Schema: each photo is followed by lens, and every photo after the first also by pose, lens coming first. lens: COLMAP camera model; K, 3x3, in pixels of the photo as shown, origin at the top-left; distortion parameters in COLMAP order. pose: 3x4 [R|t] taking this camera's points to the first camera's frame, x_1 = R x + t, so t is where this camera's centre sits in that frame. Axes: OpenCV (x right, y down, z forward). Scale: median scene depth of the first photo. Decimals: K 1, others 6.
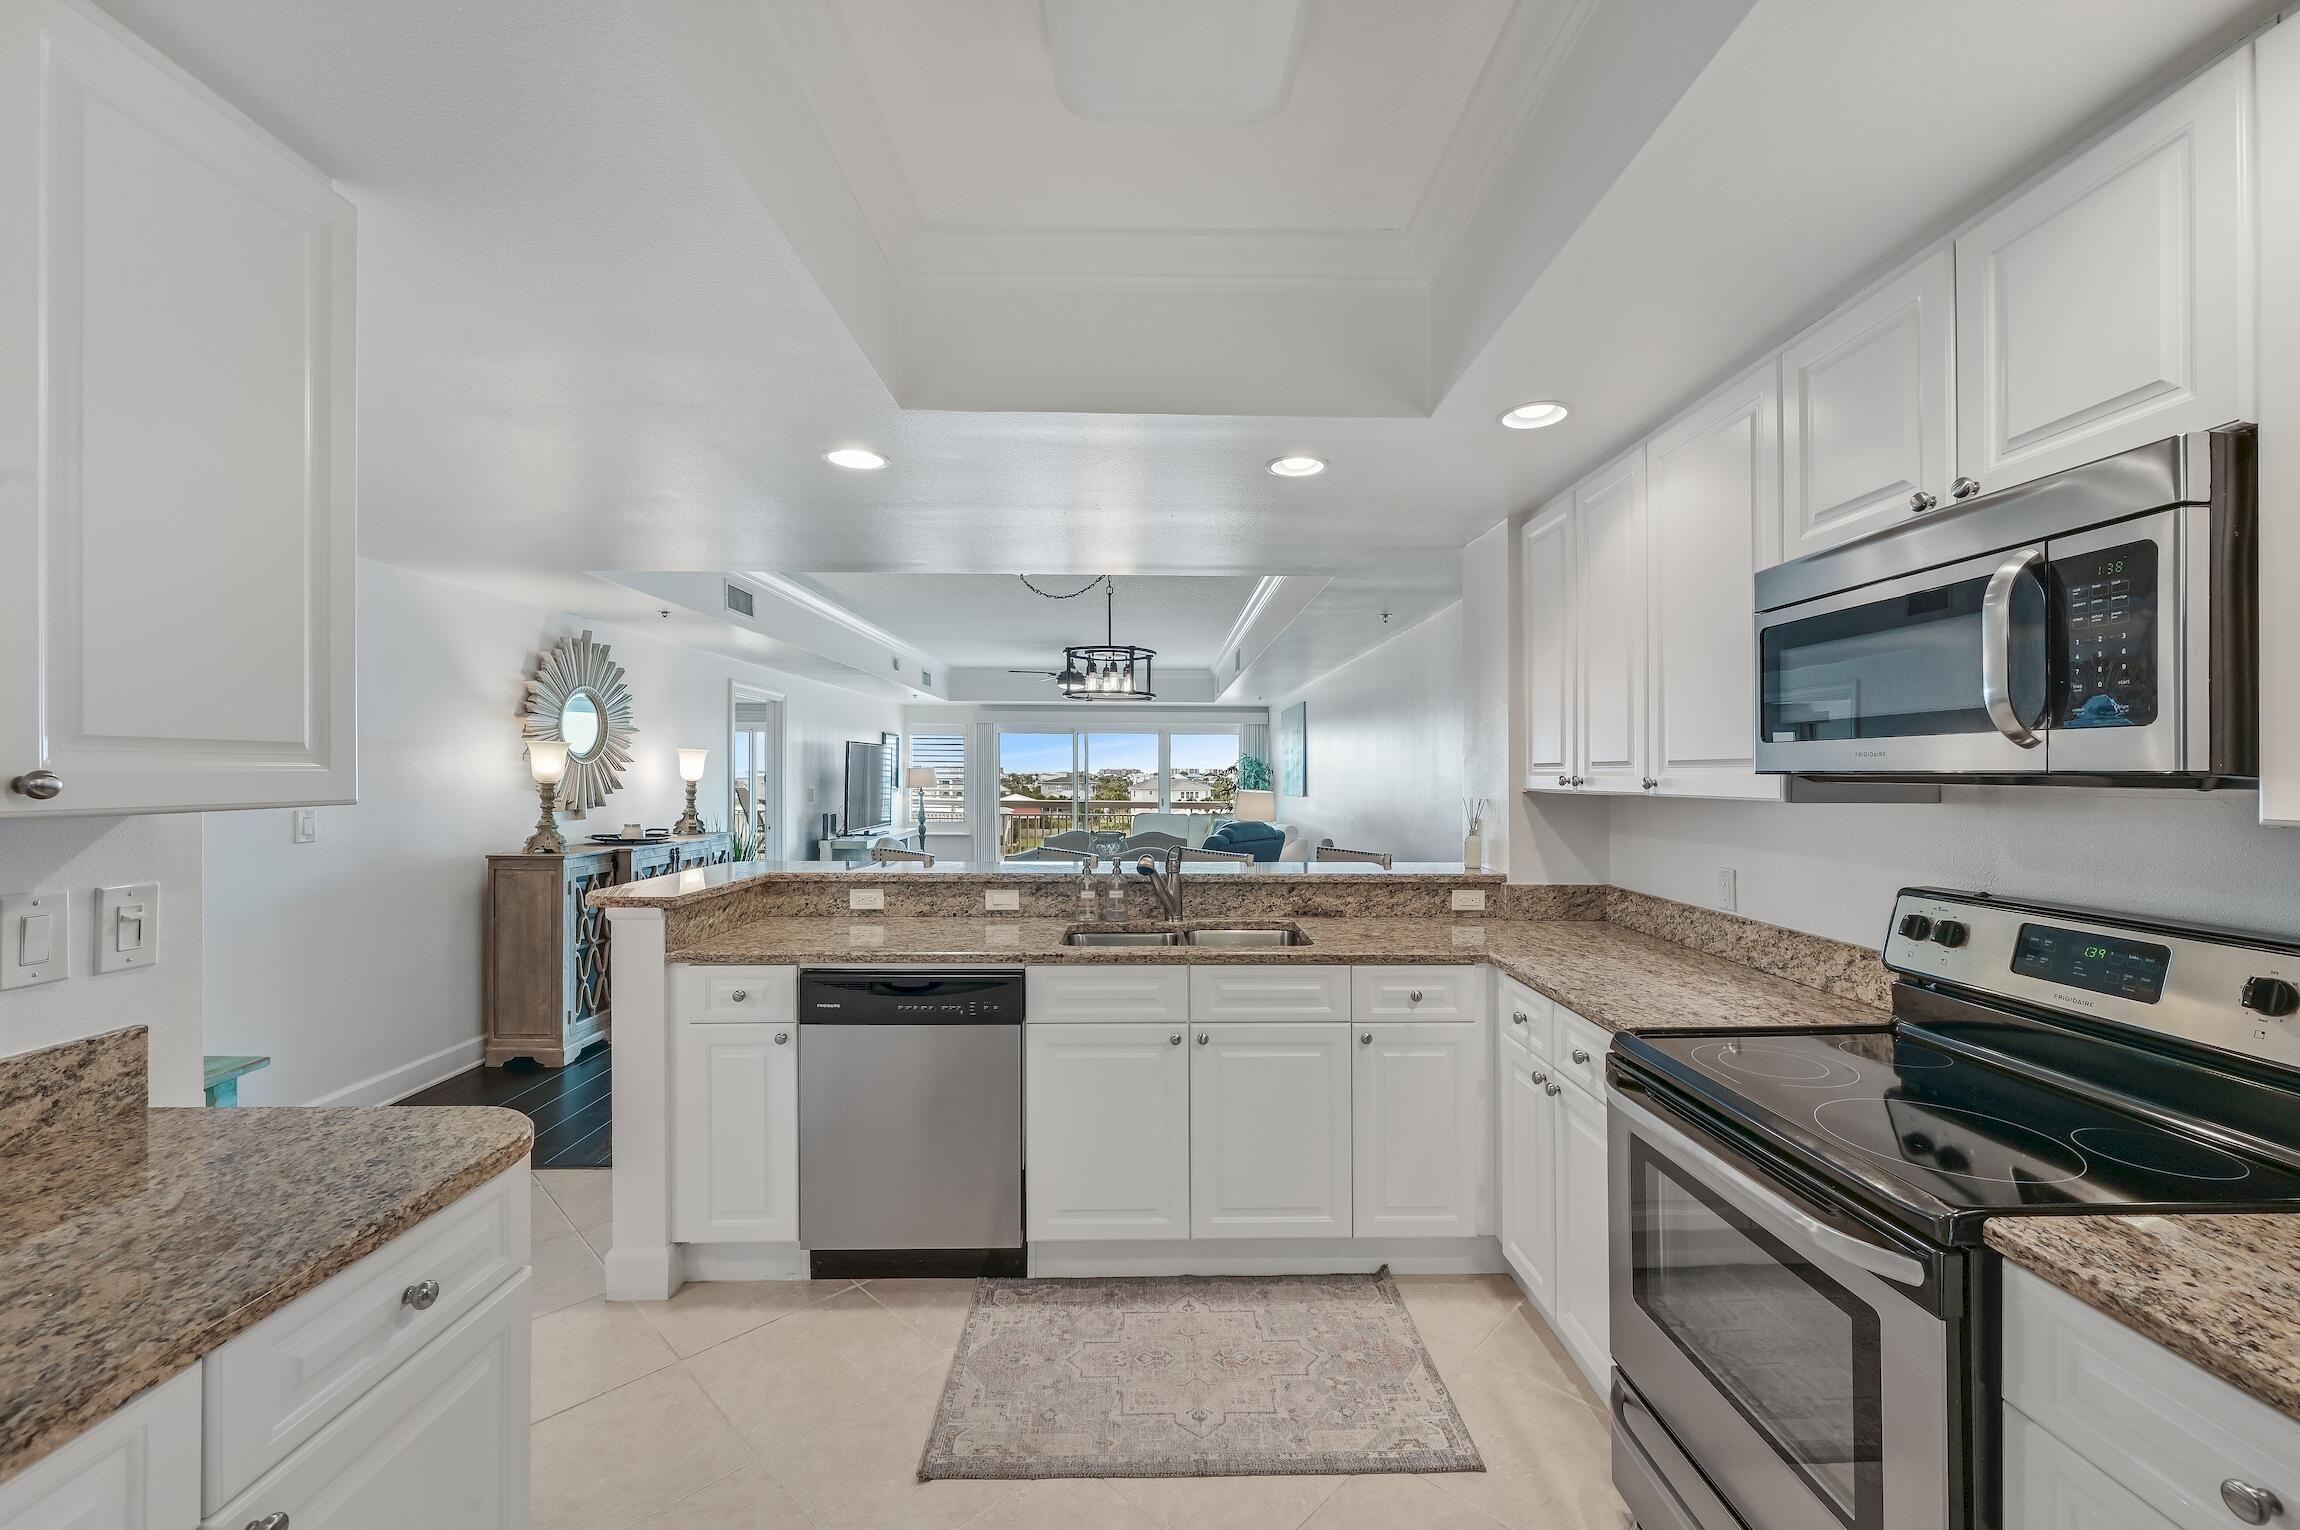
lens RADIAL K [[923.2, 0, 1173.9], [0, 923.2, 775.7], [0, 0, 1]] dist [0.004098, 0.000756]
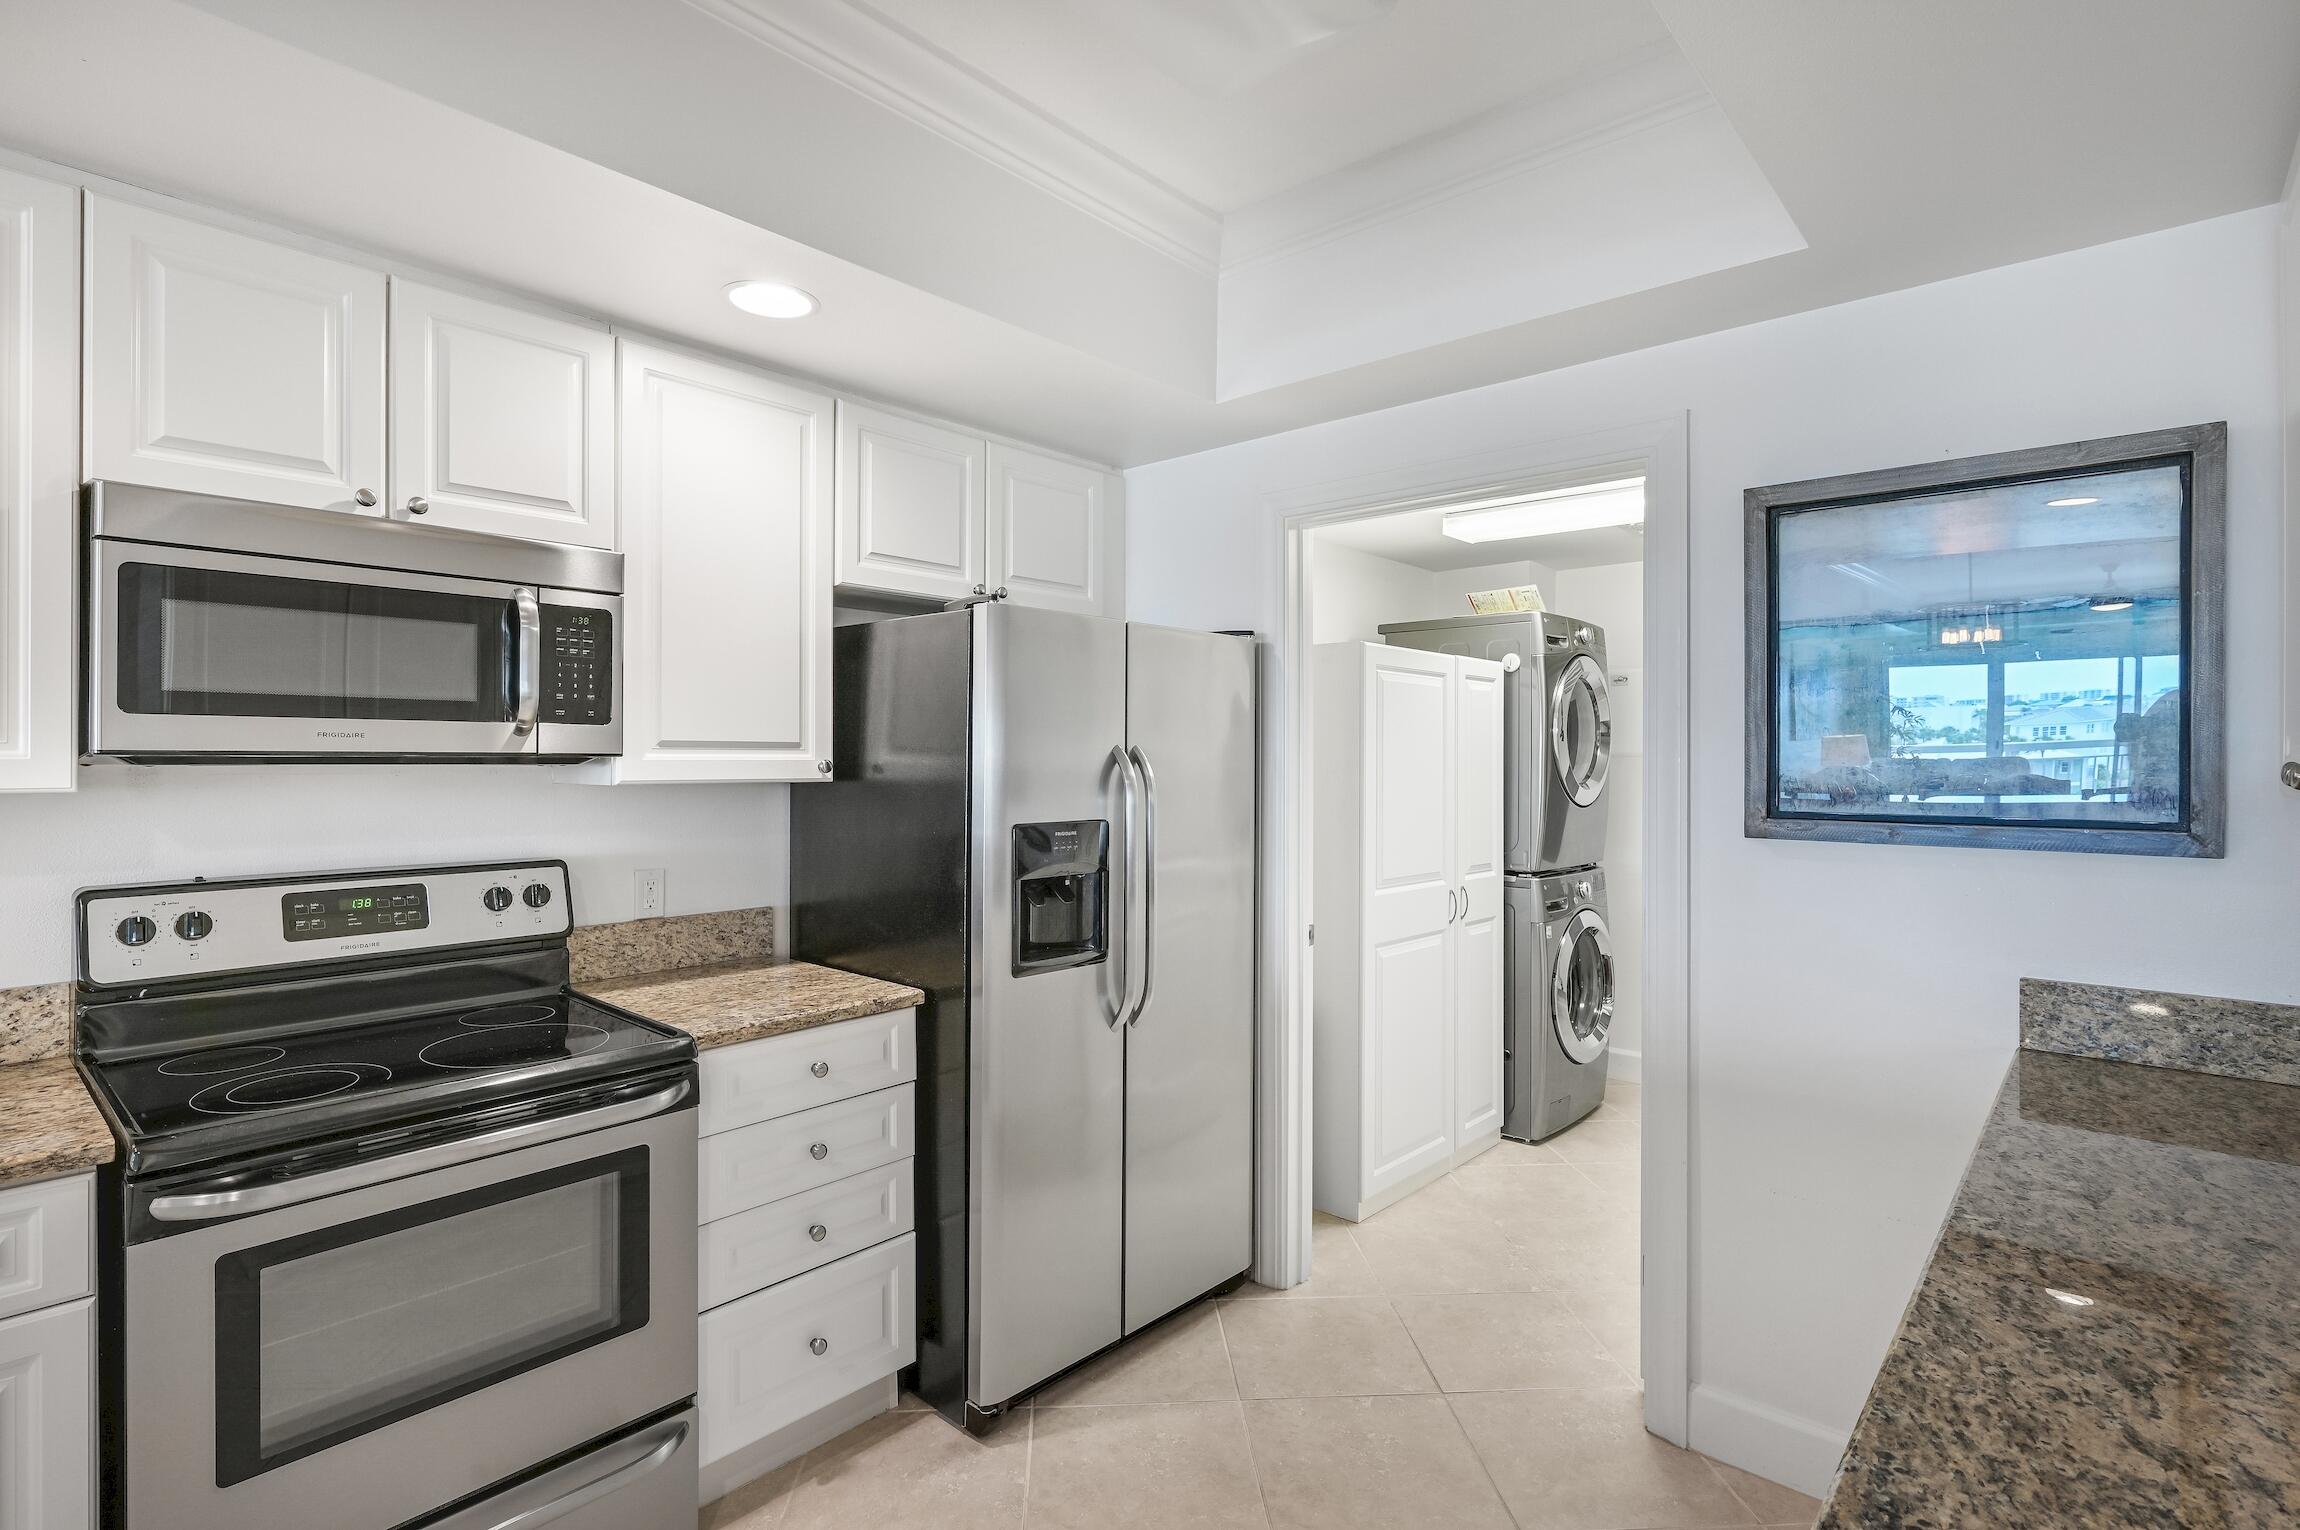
lens RADIAL K [[1119.2, 0, 1142.3], [0, 1119.2, 771.1], [0, 0, 1]] dist [-0.006356, 0.001292]
pose [[-0.726052, -0.011642, 0.687542, -0.435229], [-0.002008, 0.999888, 0.014811, -0.002457], [-0.687637, 0.009373, -0.725994, 0.801780]]
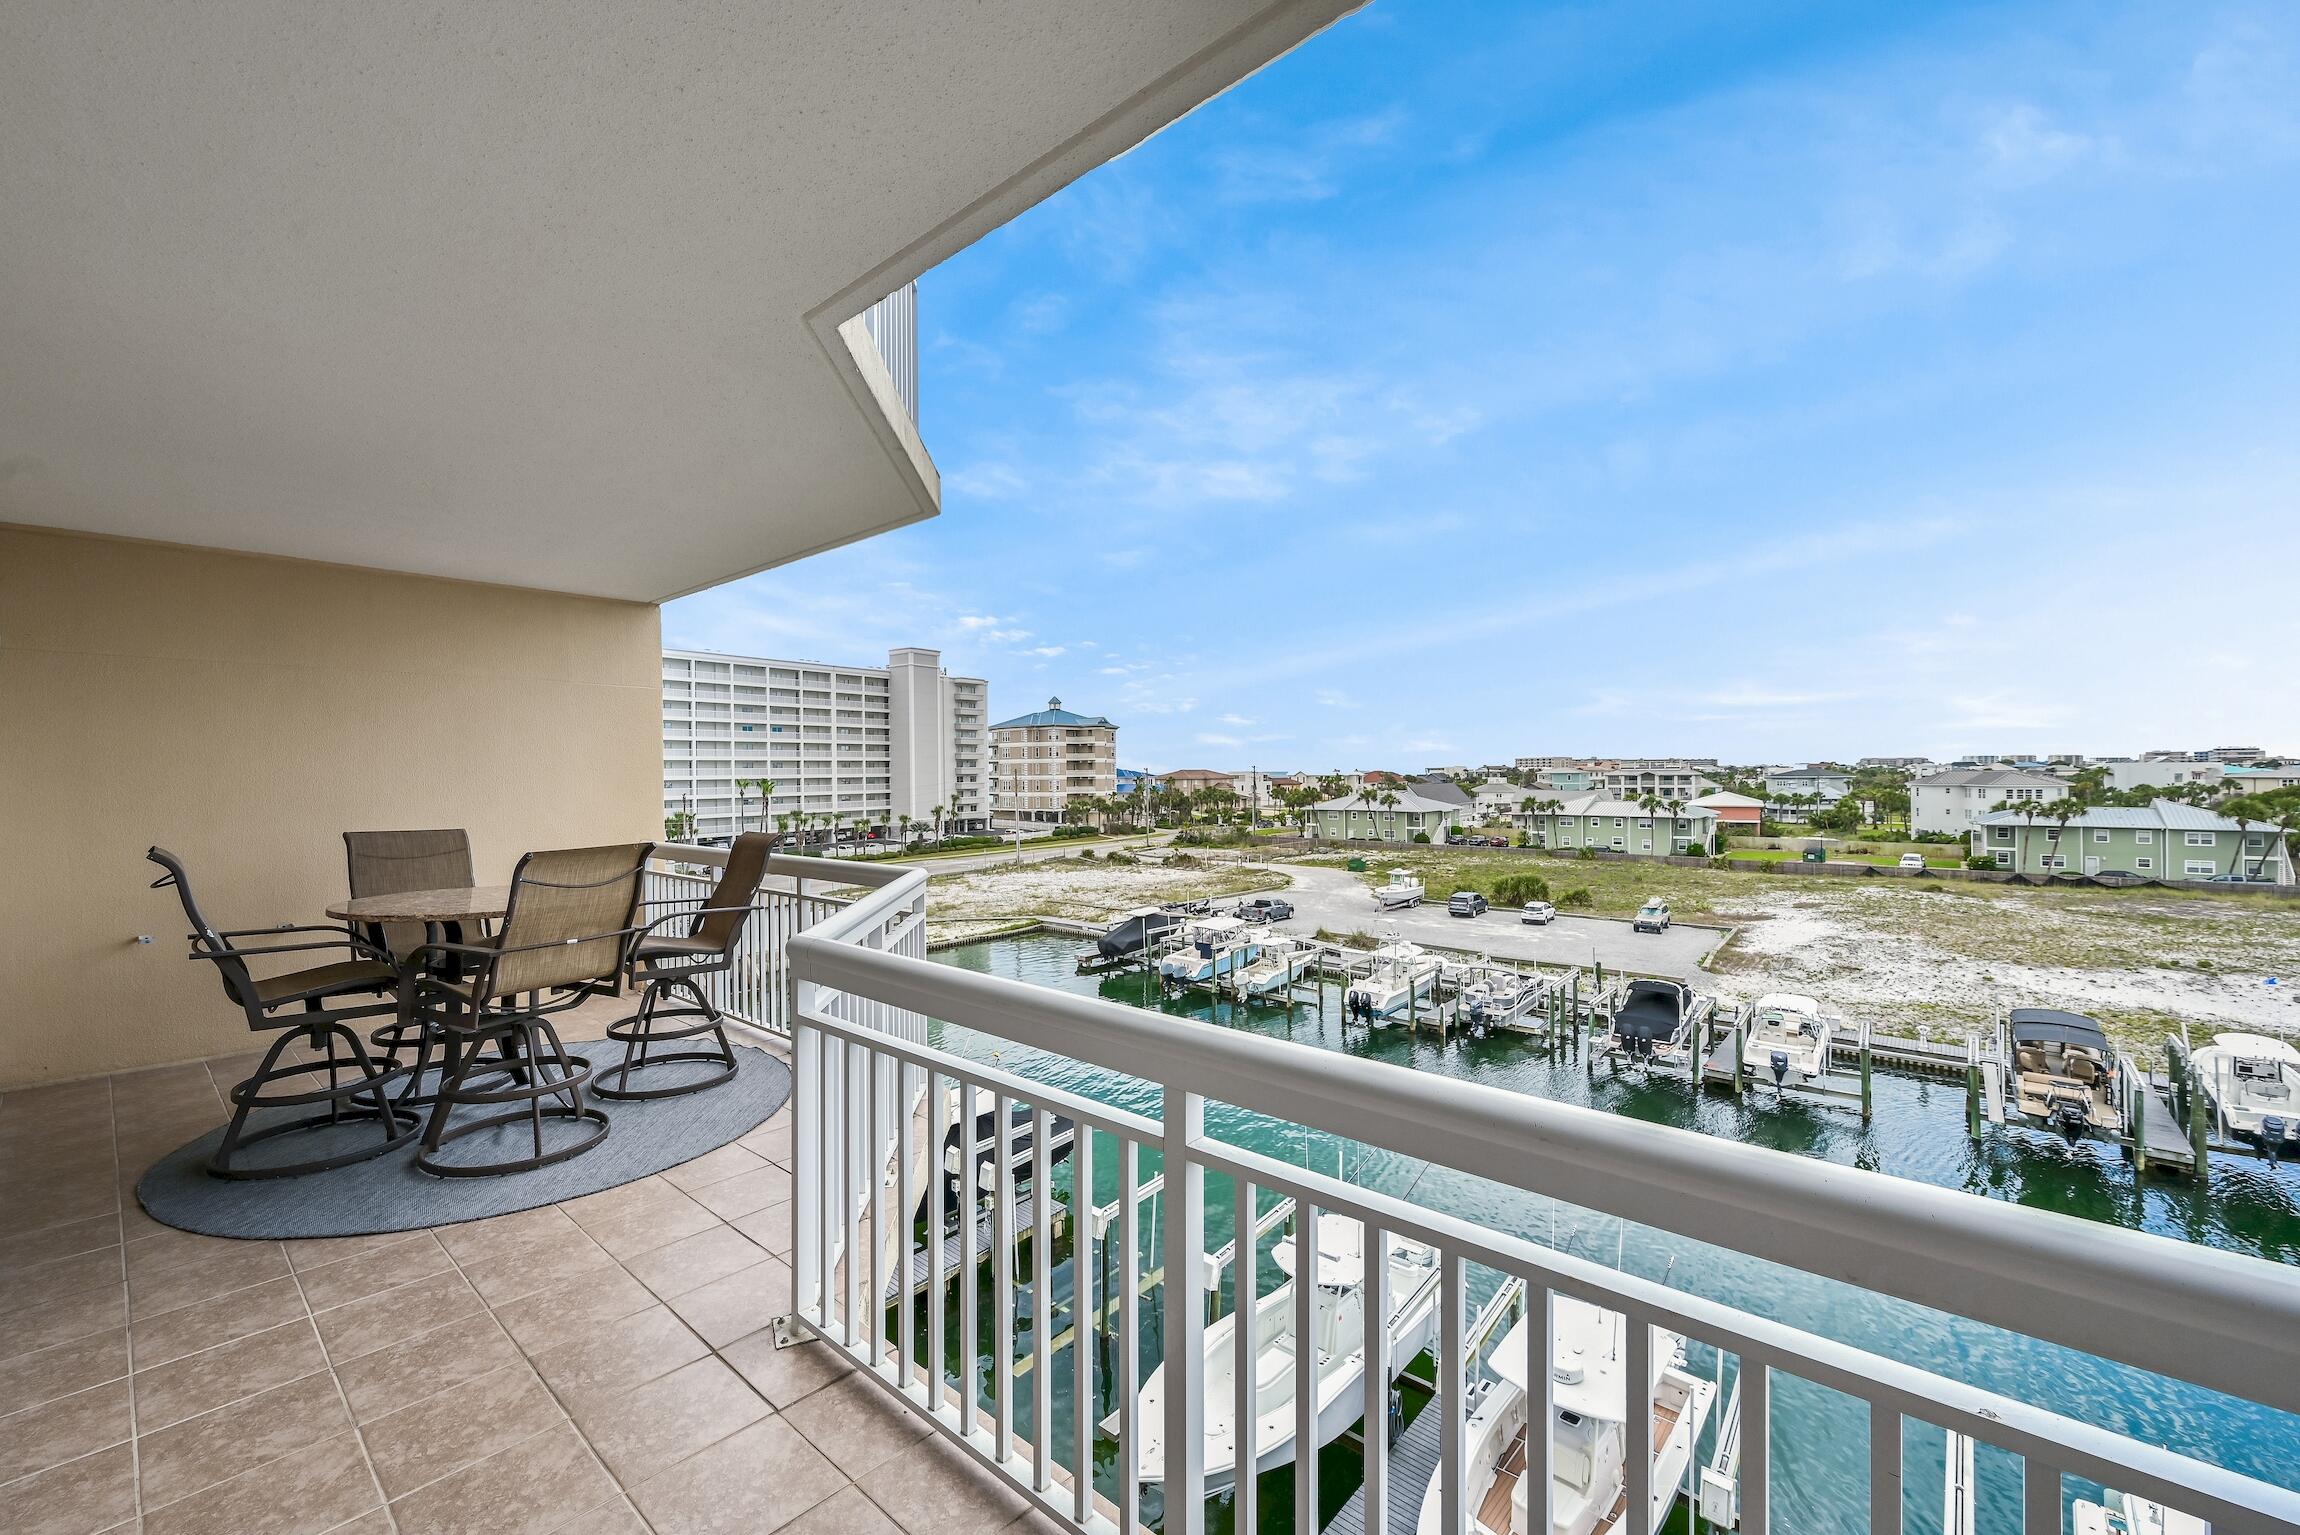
lens RADIAL K [[916.5, 0, 1140.5], [0, 916.5, 769.6], [0, 0, 1]] dist [-0.001957, 0.000774]
pose [[0.733821, -0.012933, -0.679219, -0.169992], [0.011620, 0.999911, -0.006486, -0.010369], [0.679243, -0.003133, 0.733907, 5.249159]]
